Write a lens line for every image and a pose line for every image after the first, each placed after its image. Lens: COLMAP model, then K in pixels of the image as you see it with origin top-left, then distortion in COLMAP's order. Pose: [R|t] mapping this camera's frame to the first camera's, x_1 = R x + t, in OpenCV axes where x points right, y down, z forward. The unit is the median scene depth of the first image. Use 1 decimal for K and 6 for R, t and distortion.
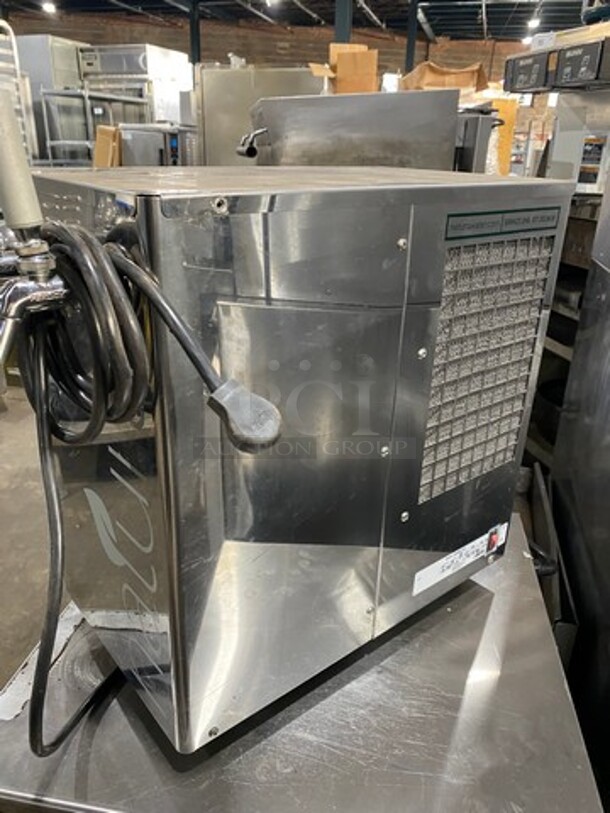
lens RADIAL K [[623.0, 0, 303.0], [0, 623.0, 412.4], [0, 0, 1]] dist [0.004814, 0.003552]
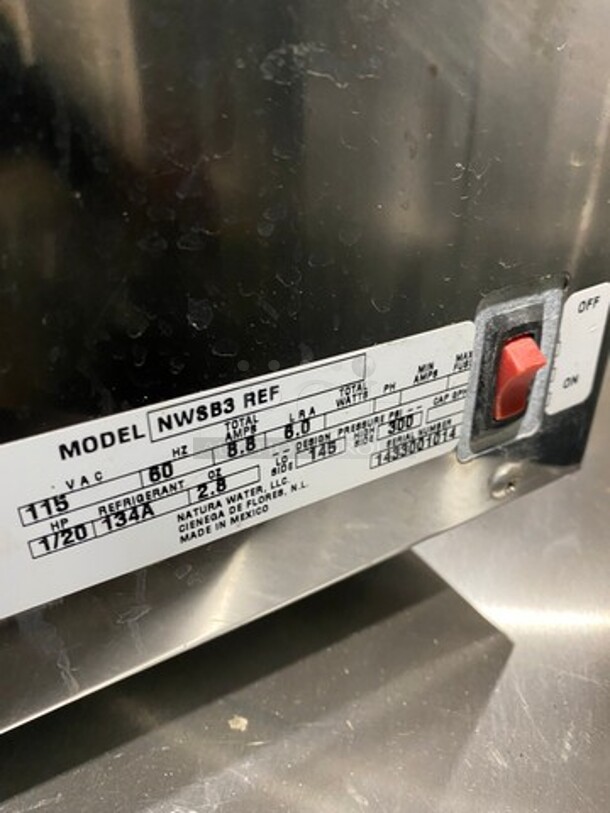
lens RADIAL K [[623.0, 0, 306.0], [0, 623.0, 405.9], [0, 0, 1]] dist [0.004814, 0.003552]
pose [[0.983493, 0.042893, -0.175788, 0.105498], [-0.019555, 0.991003, 0.132402, 0.072763], [0.179885, -0.126779, 0.975484, 0.309589]]
